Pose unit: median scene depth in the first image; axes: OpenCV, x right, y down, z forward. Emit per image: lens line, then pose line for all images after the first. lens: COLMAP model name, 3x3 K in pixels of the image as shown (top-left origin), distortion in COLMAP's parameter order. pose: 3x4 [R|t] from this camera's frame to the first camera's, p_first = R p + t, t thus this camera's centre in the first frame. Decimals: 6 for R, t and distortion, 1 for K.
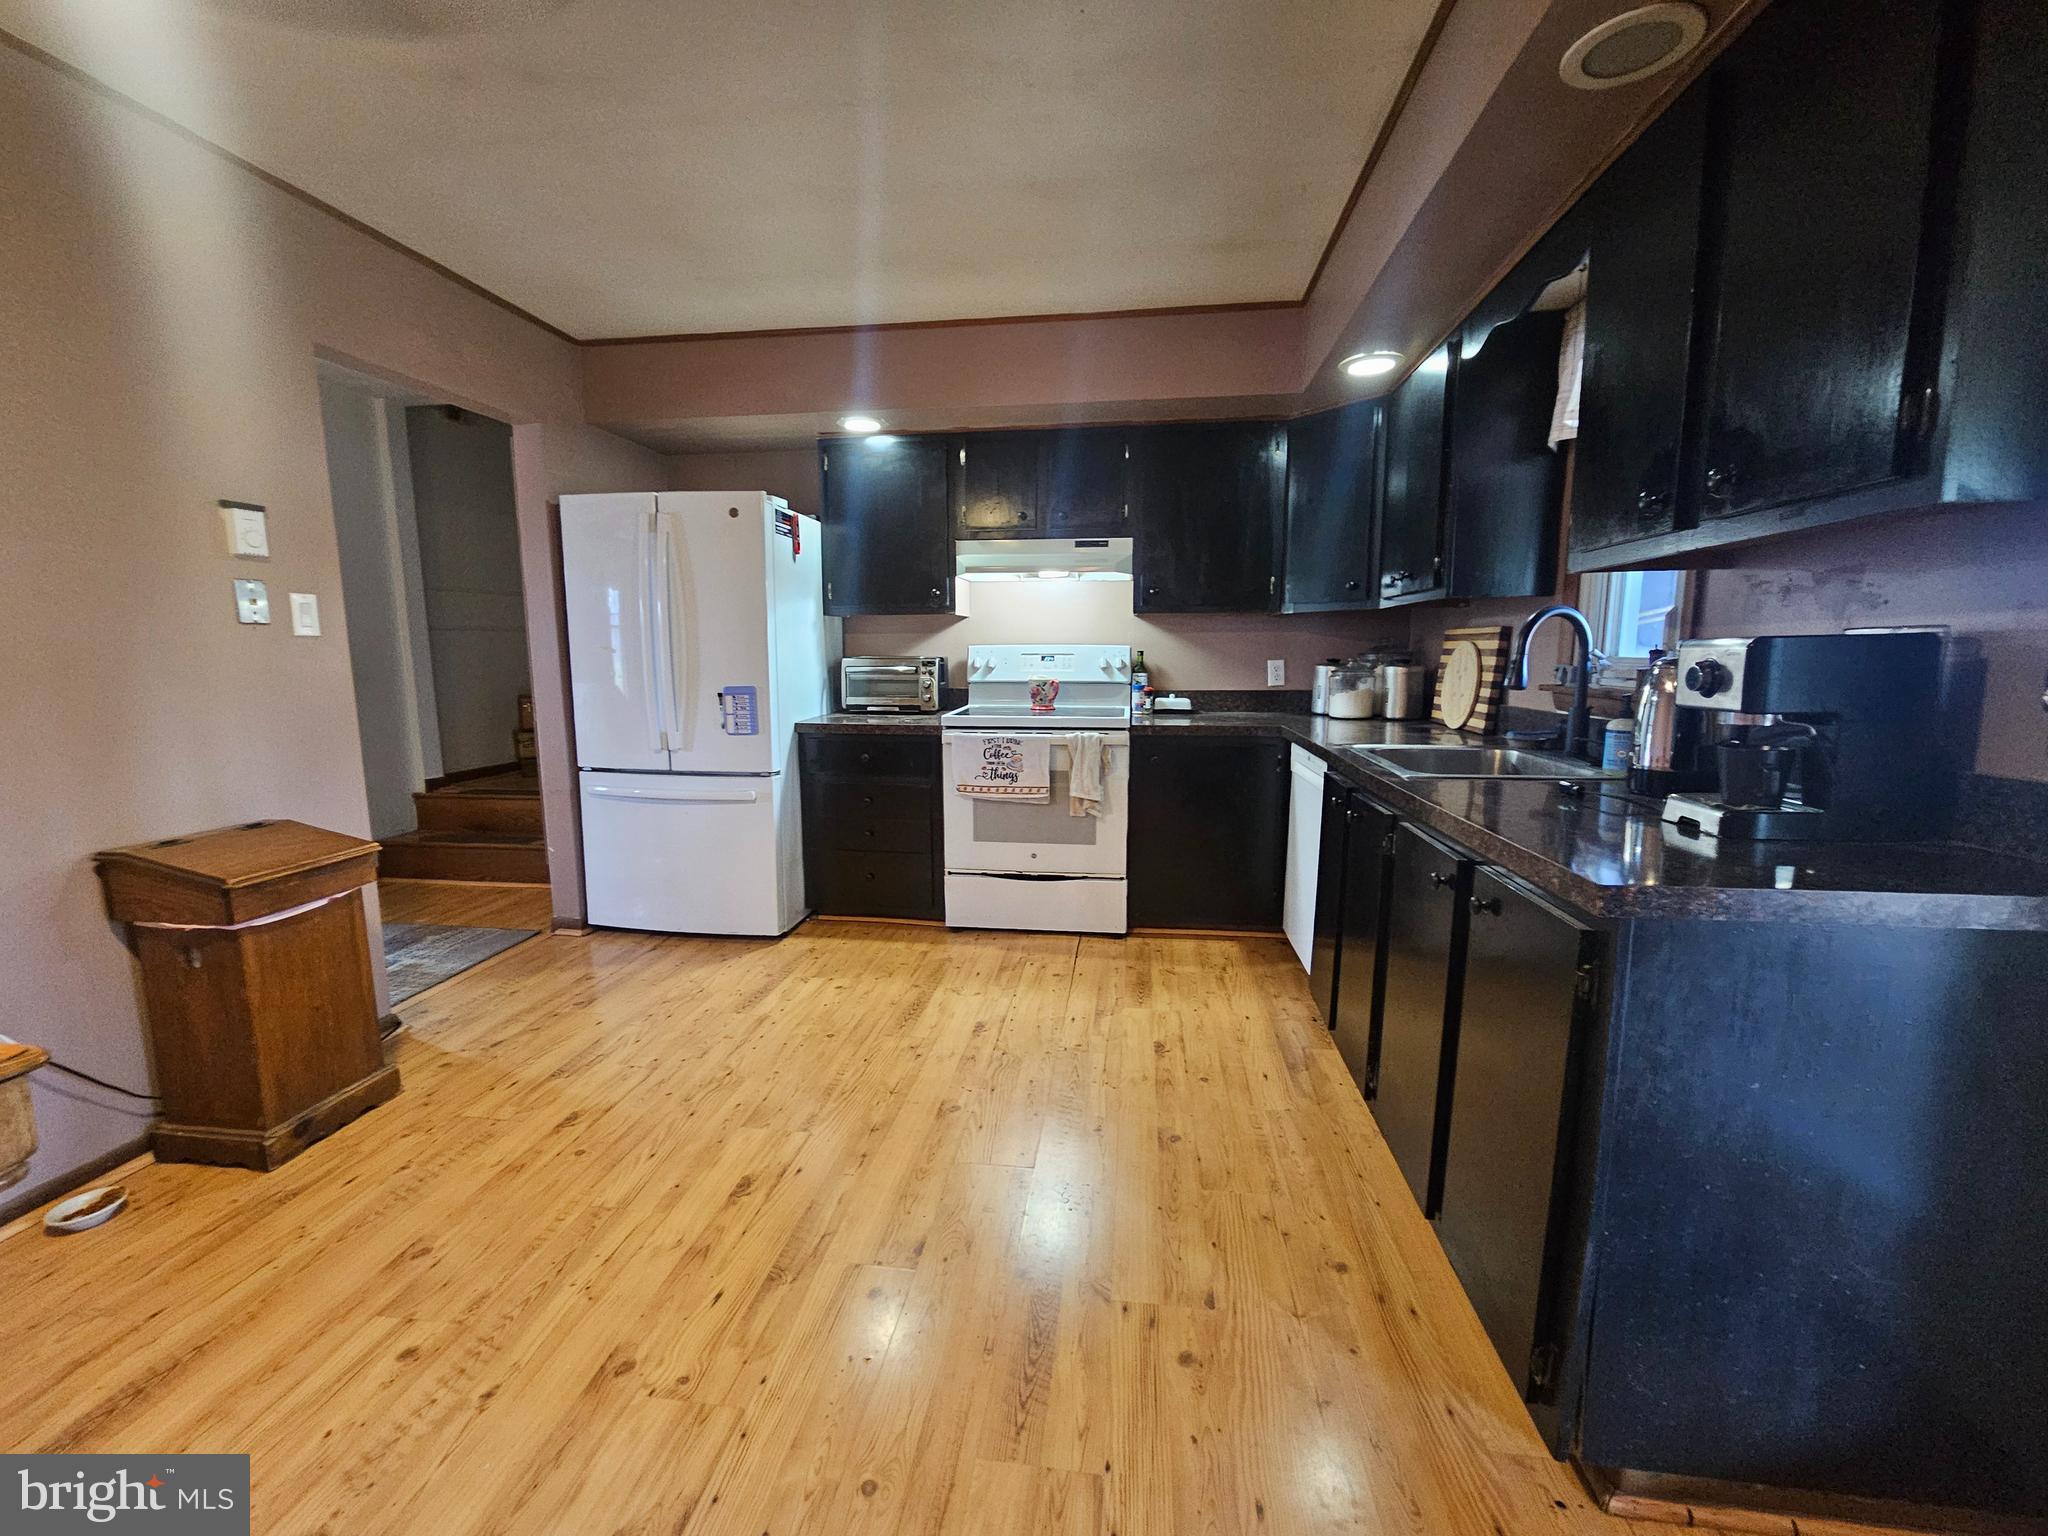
lens RADIAL K [[845.8, 0, 1016.6], [0, 845.8, 776.6], [0, 0, 1]] dist [0.001405, -0.000046]
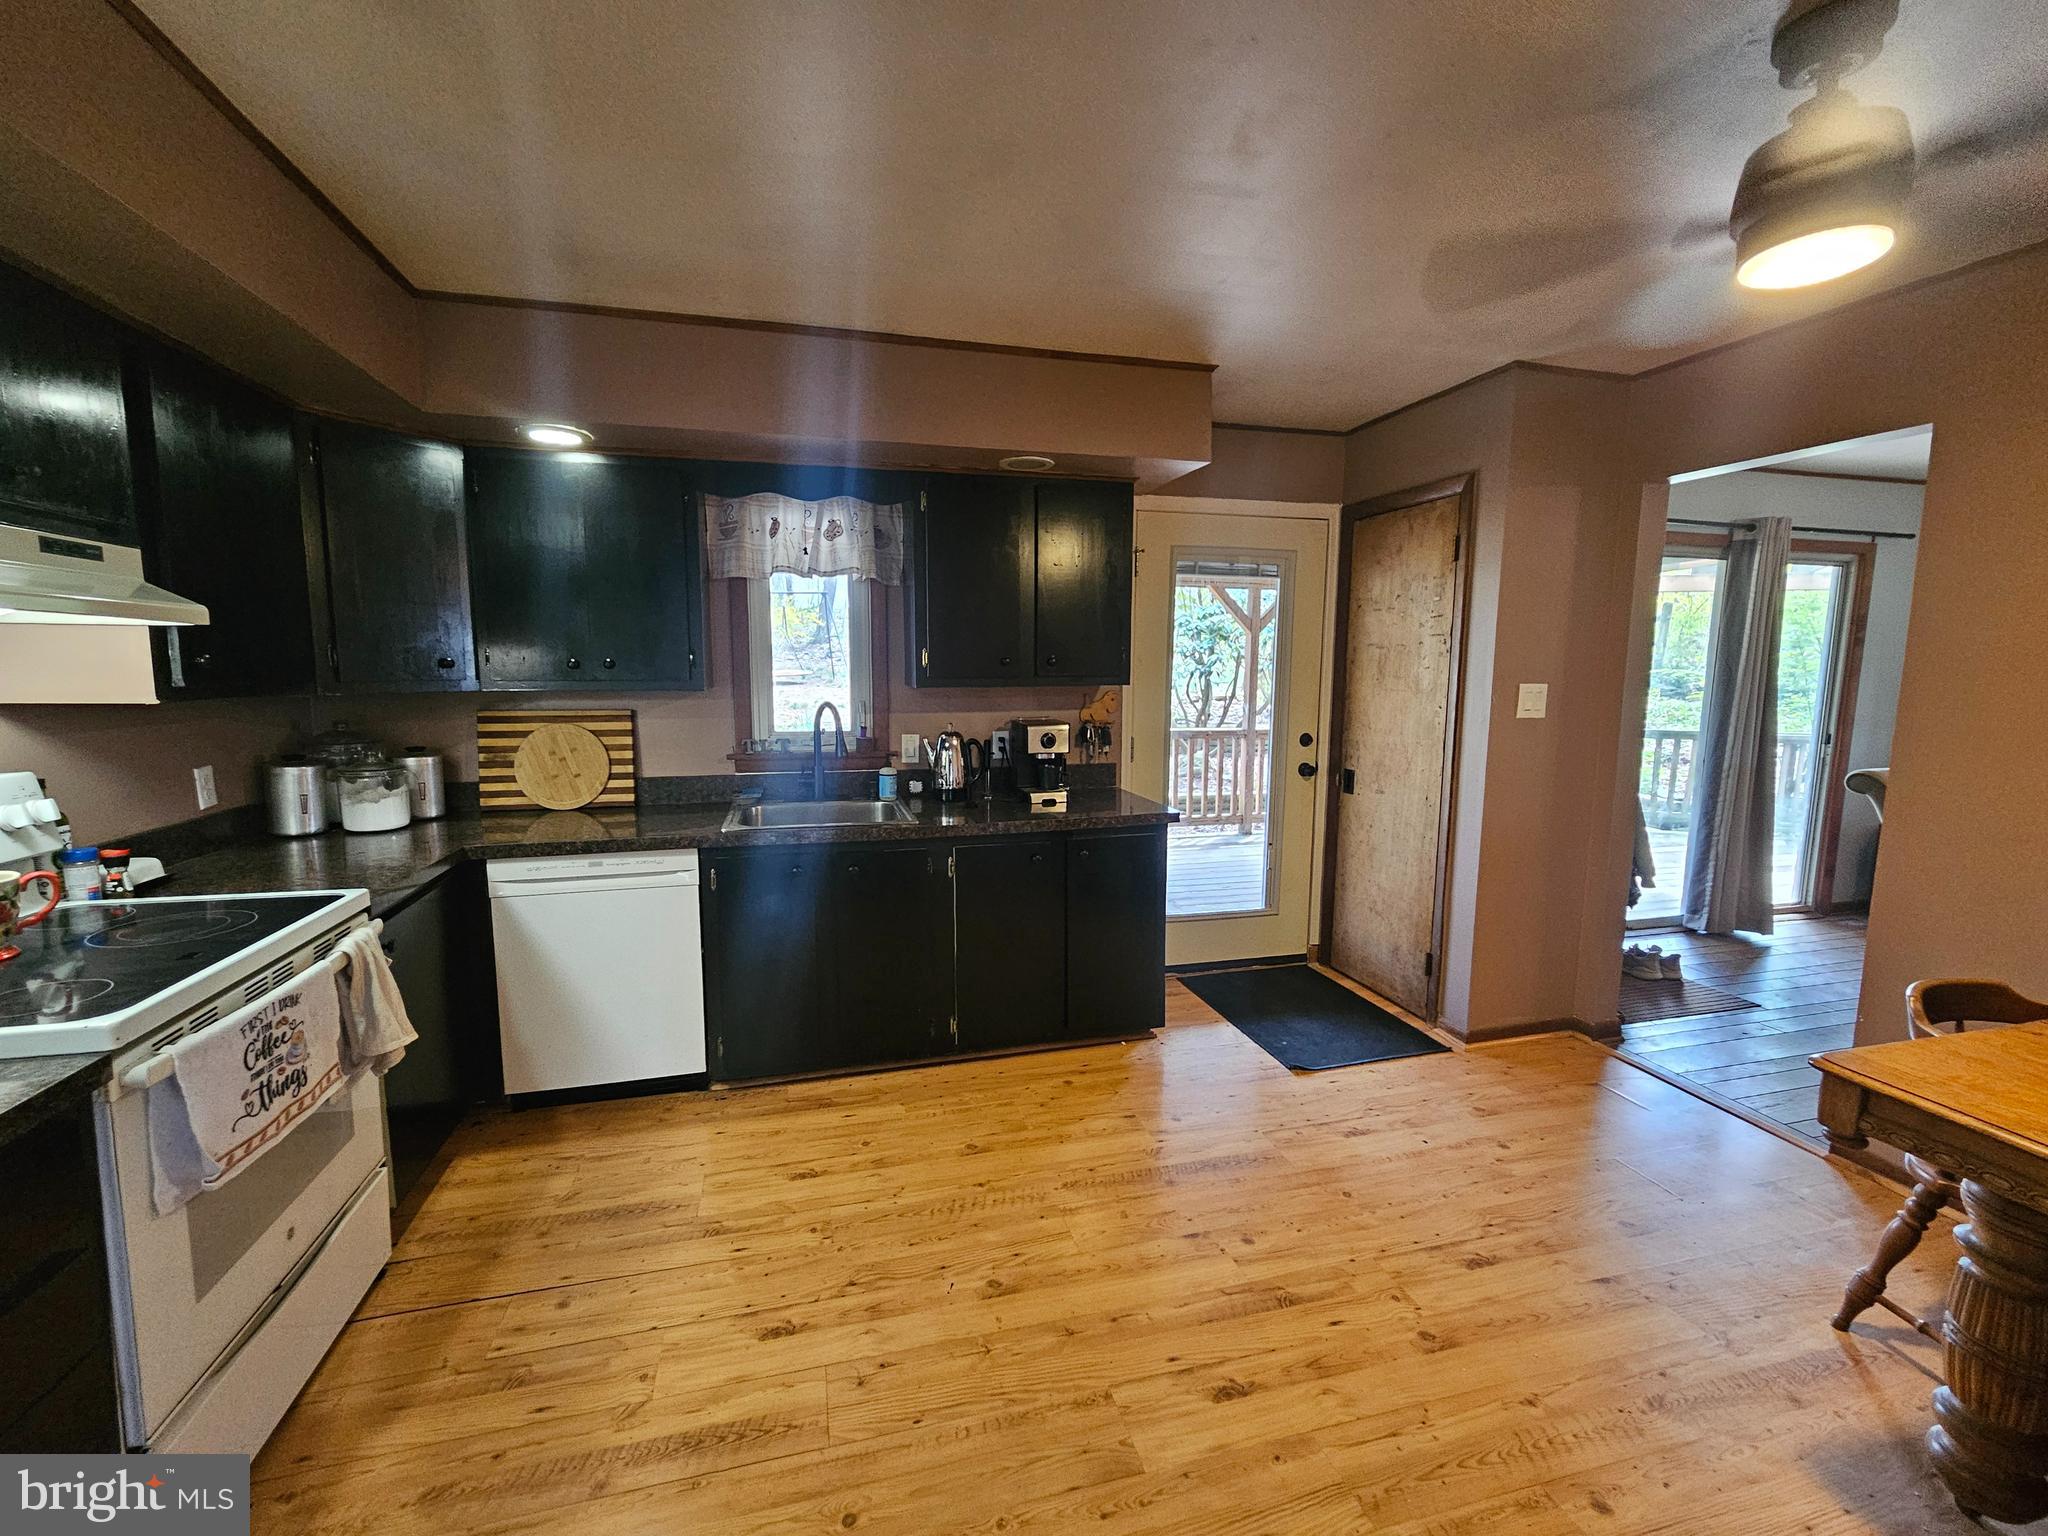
lens RADIAL K [[845.8, 0, 1014.1], [0, 845.8, 777.5], [0, 0, 1]] dist [0.001405, -0.000046]
pose [[-0.385438, -0.117225, 0.915257, -0.574092], [0.135588, 0.973935, 0.181840, -0.195214], [-0.912717, 0.194186, -0.359498, 0.826956]]
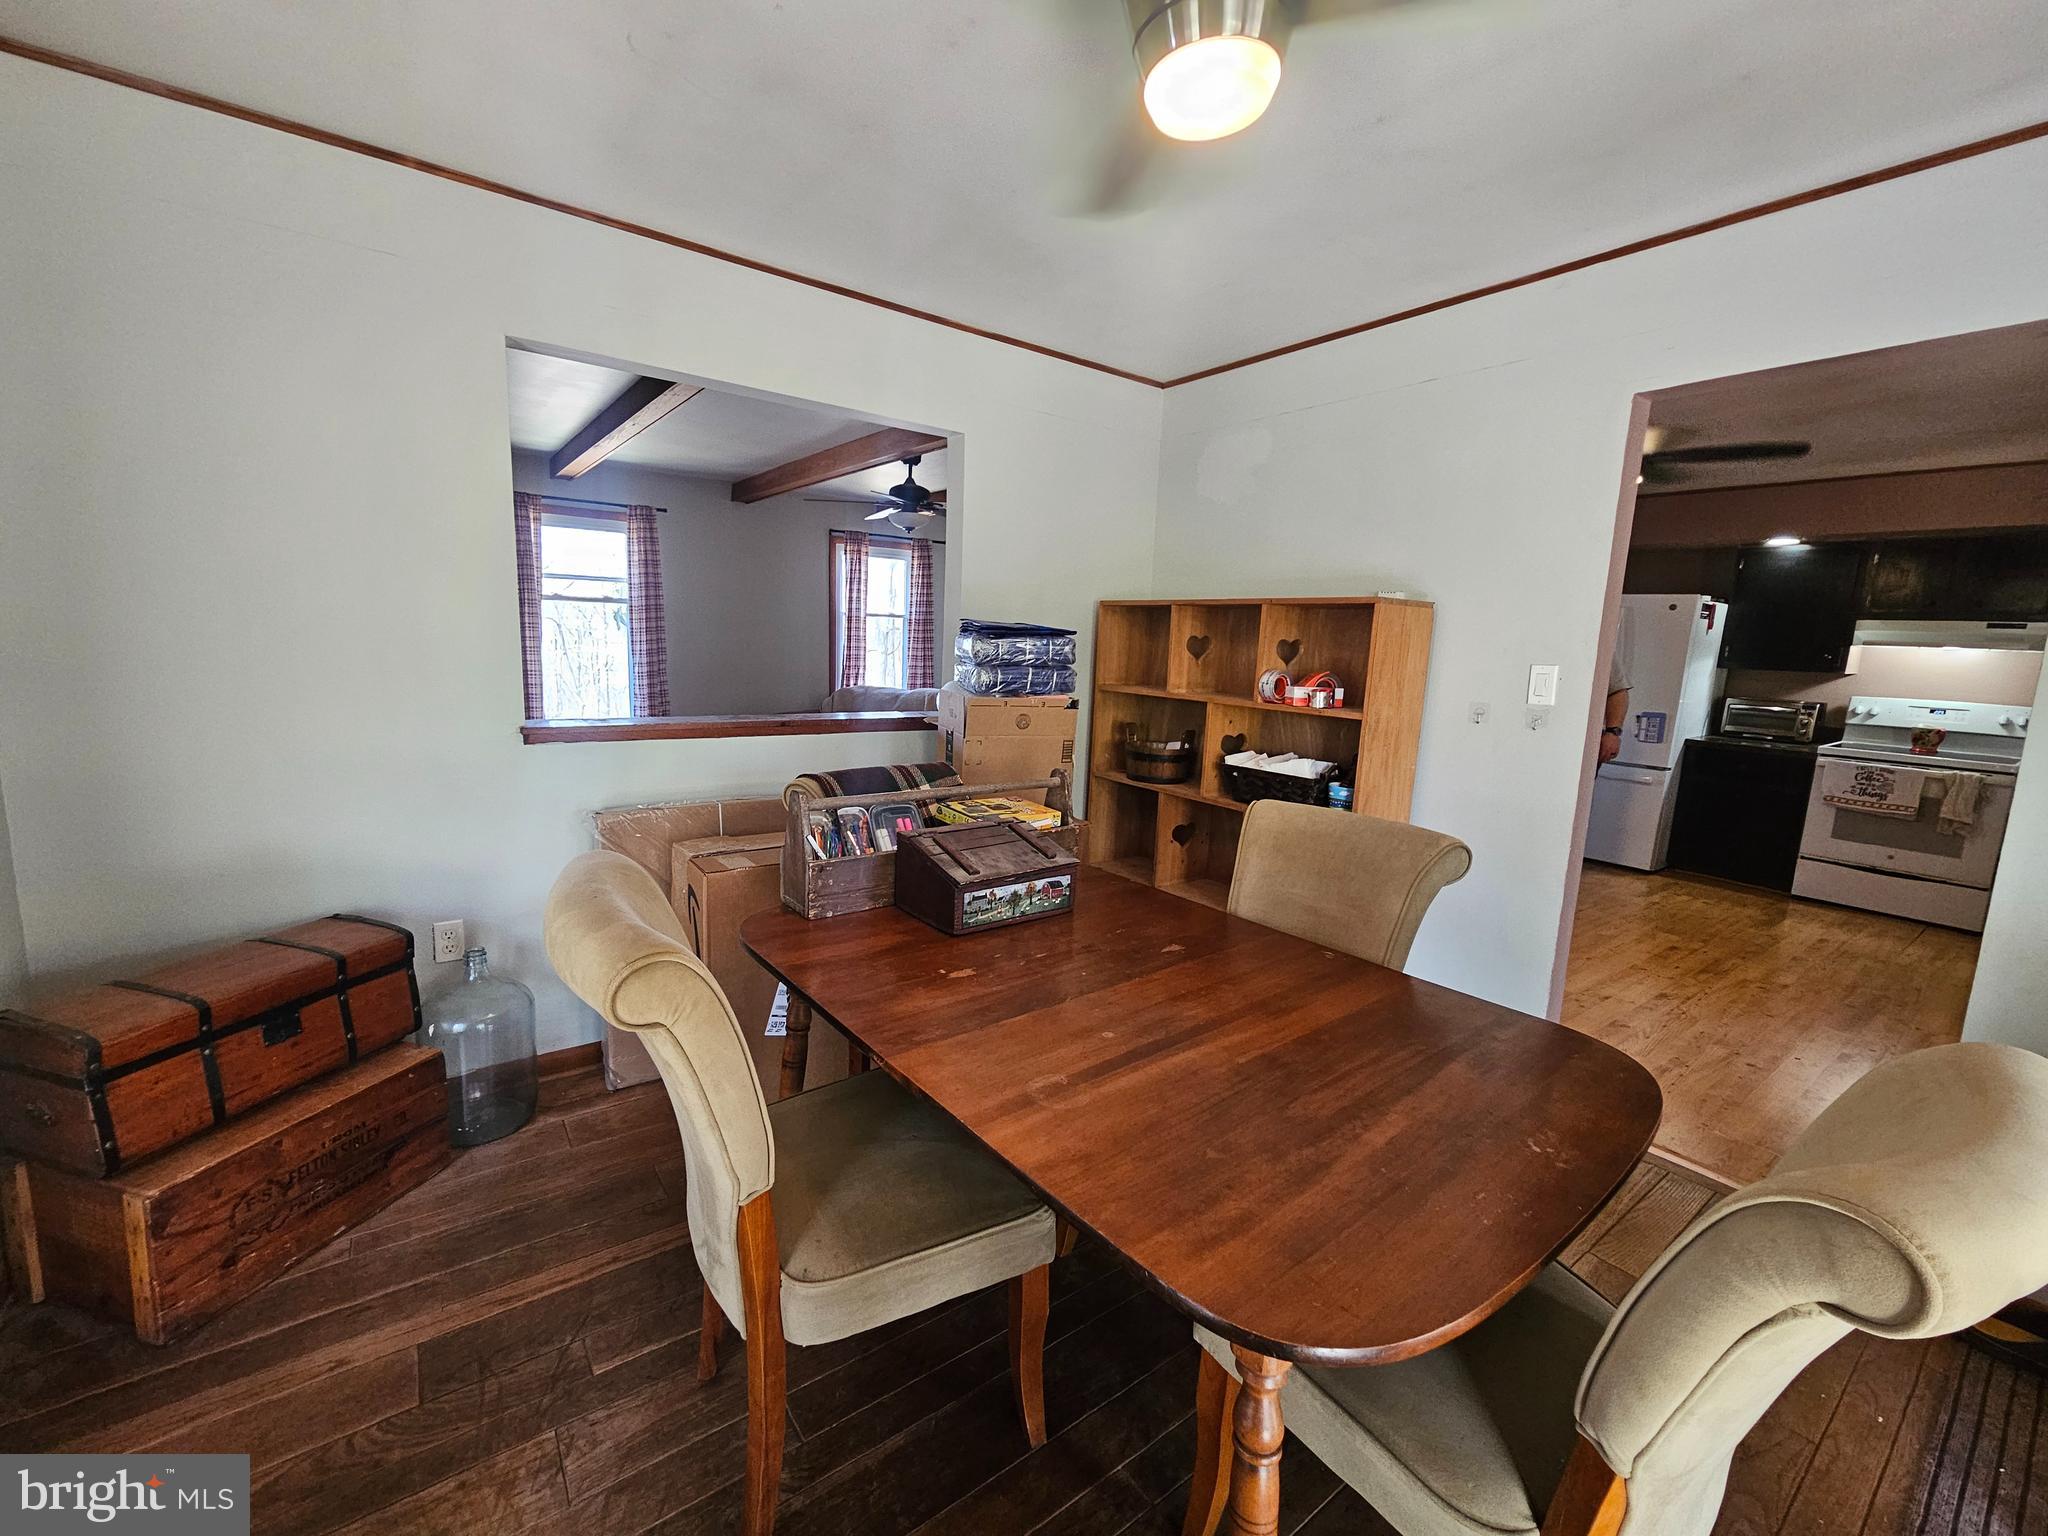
lens RADIAL K [[845.8, 0, 1010.9], [0, 845.8, 770.2], [0, 0, 1]] dist [0.001405, -0.000046]
pose [[0.693095, 0.144607, -0.706193, -0.020121], [-0.148446, 0.987306, 0.056478, 0.097621], [0.705396, 0.065687, 0.705763, -1.048308]]
